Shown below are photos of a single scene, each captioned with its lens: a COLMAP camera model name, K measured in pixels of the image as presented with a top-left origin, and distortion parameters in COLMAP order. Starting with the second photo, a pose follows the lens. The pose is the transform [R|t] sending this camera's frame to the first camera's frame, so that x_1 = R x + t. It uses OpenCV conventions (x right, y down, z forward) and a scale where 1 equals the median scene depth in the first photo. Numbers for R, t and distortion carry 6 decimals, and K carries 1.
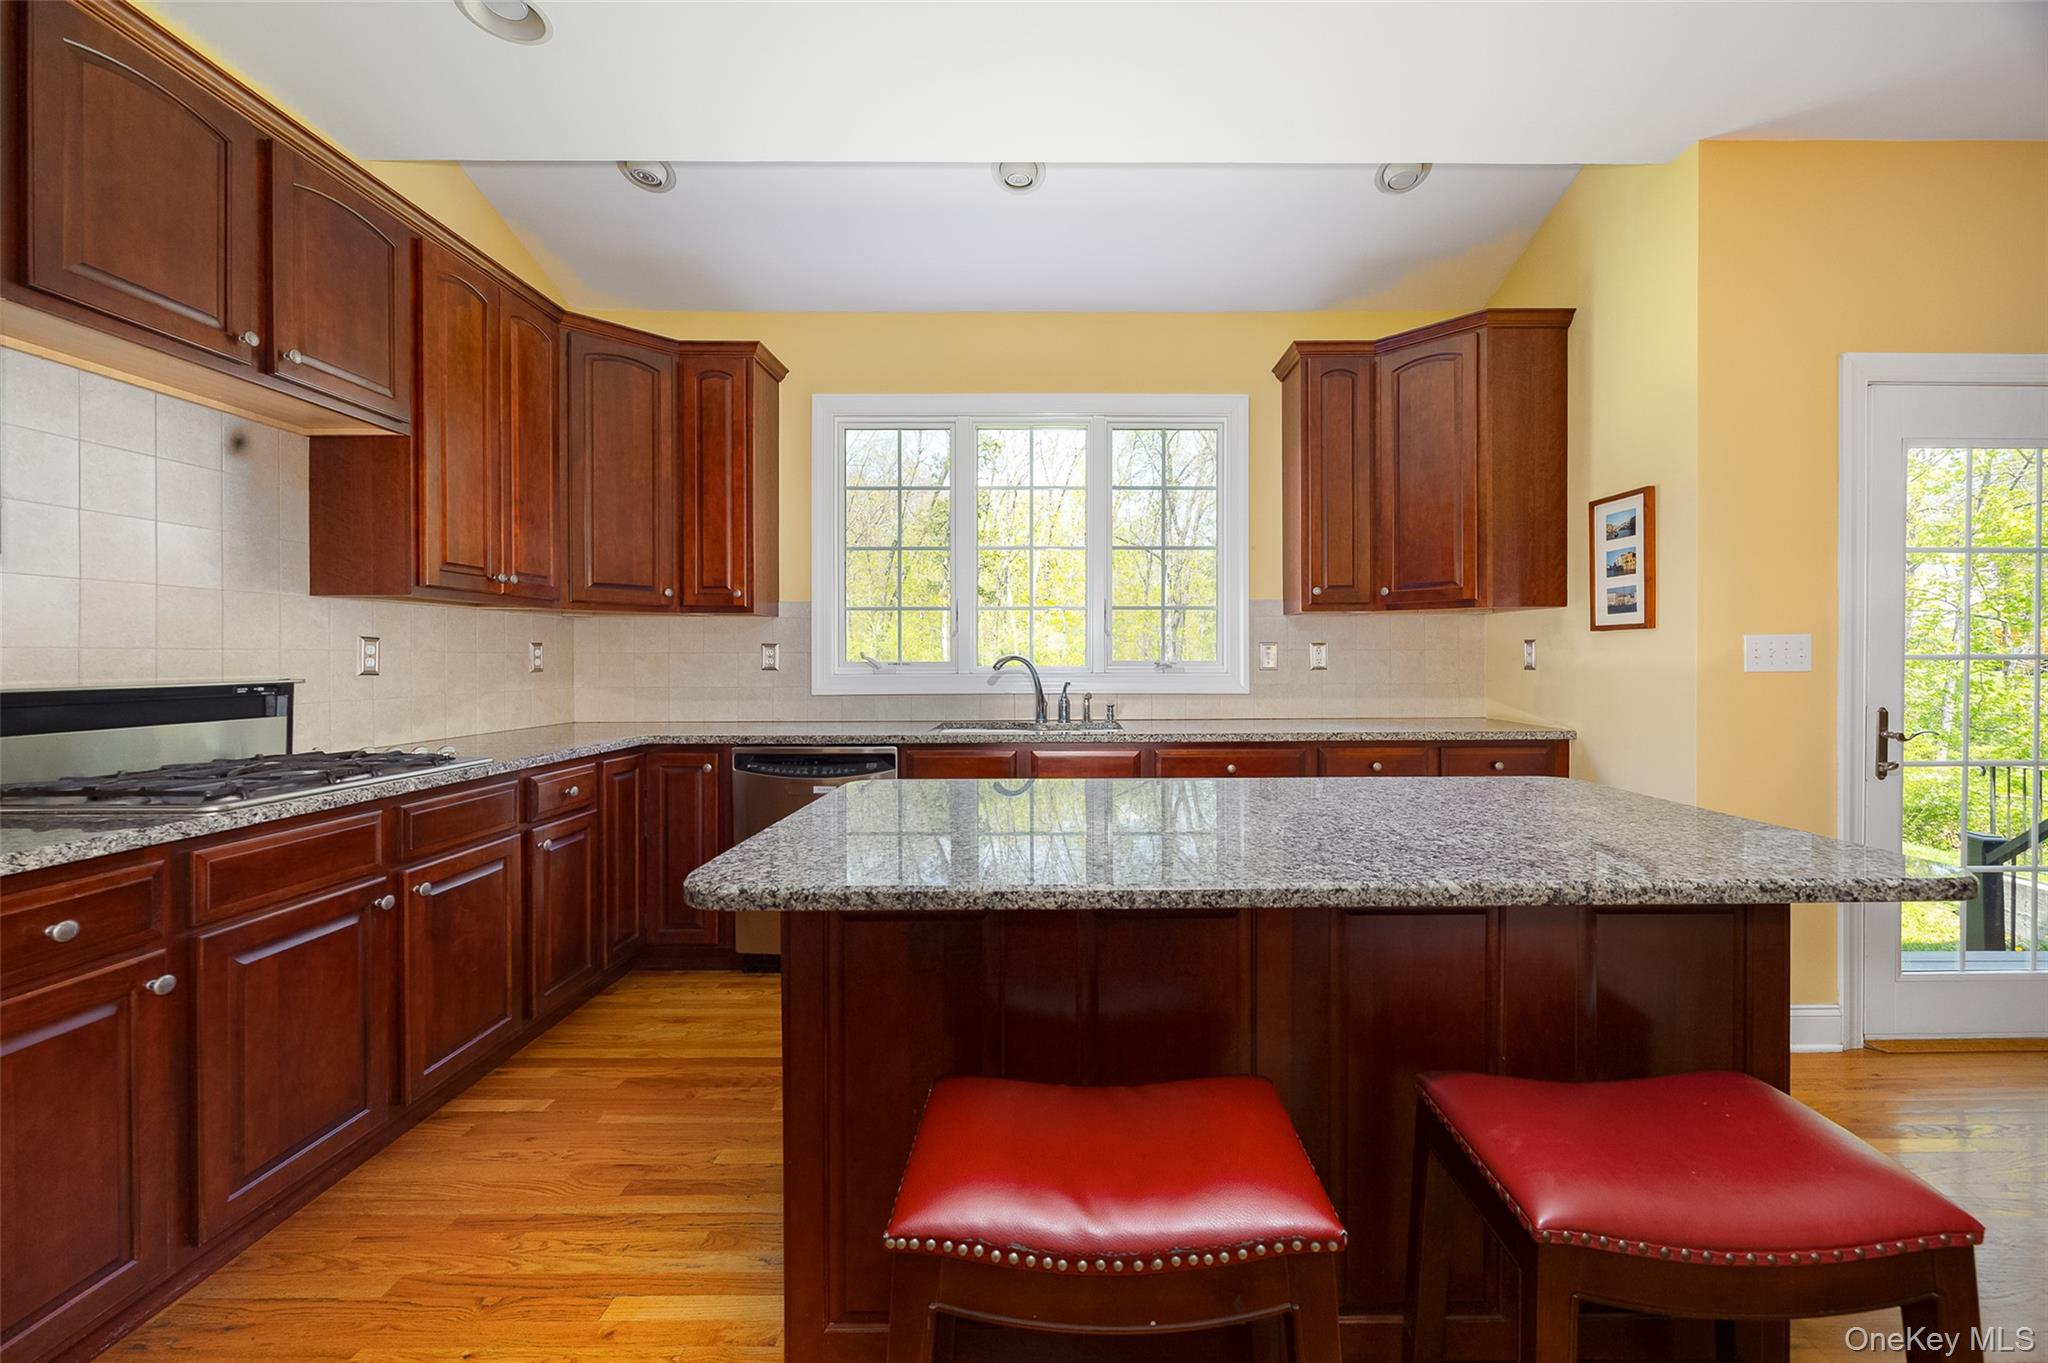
lens RADIAL K [[835.4, 0, 1027.6], [0, 835.4, 667.4], [0, 0, 1]] dist [-0.002192, -0.000009]
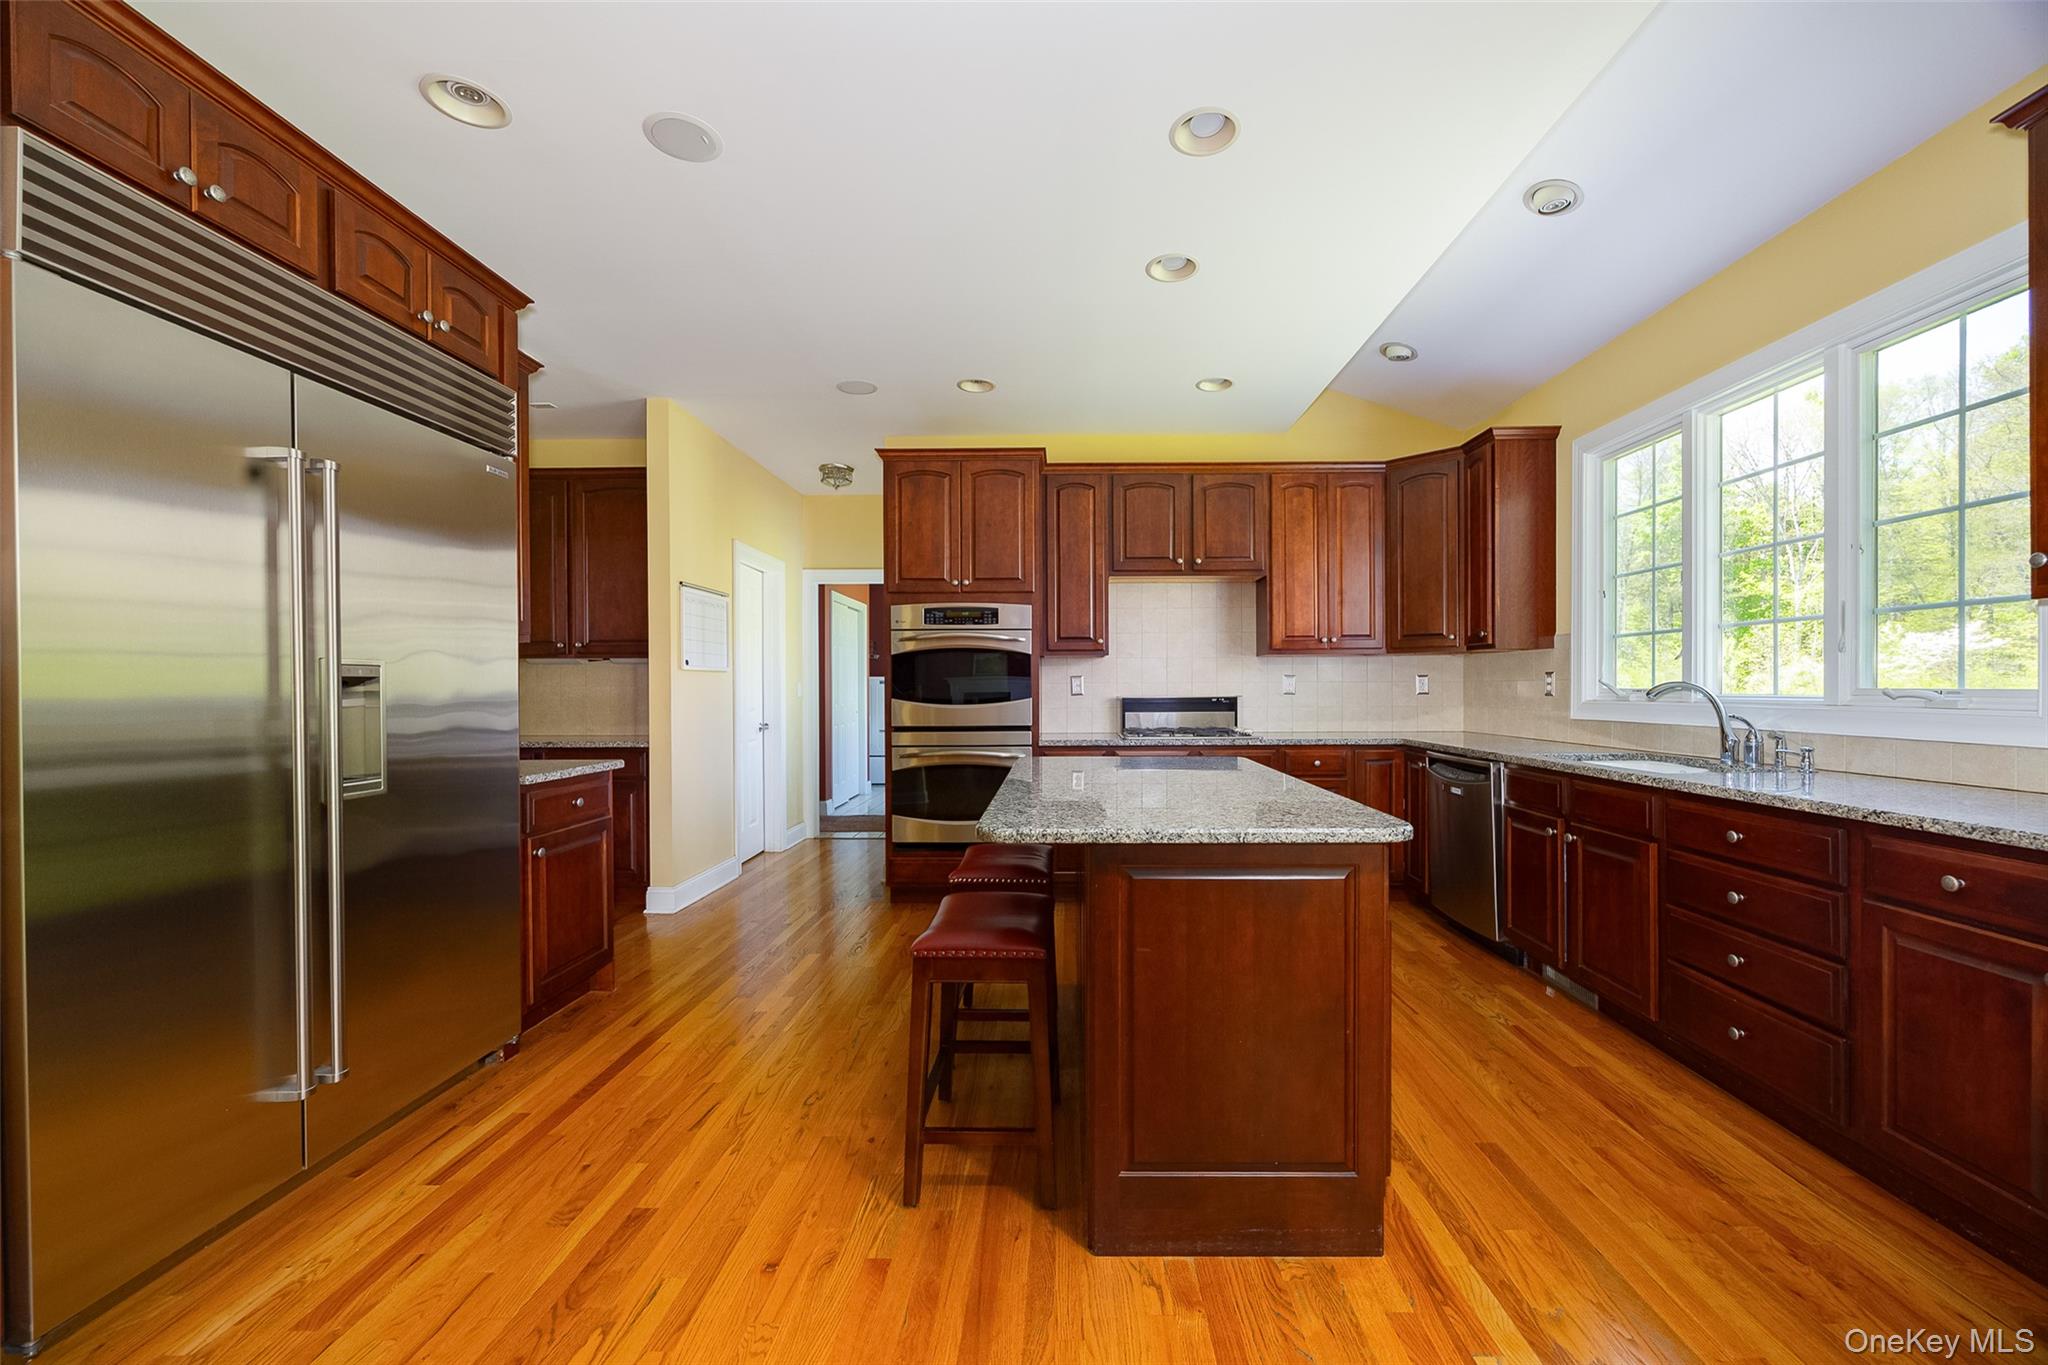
lens RADIAL K [[835.4, 0, 1041.2], [0, 835.4, 688.7], [0, 0, 1]] dist [-0.002192, -0.000009]
pose [[-0.039325, 0.005695, -0.999210, 0.864460], [-0.005693, 0.999966, 0.005923, -0.009349], [0.999210, 0.005922, -0.039291, 0.356067]]
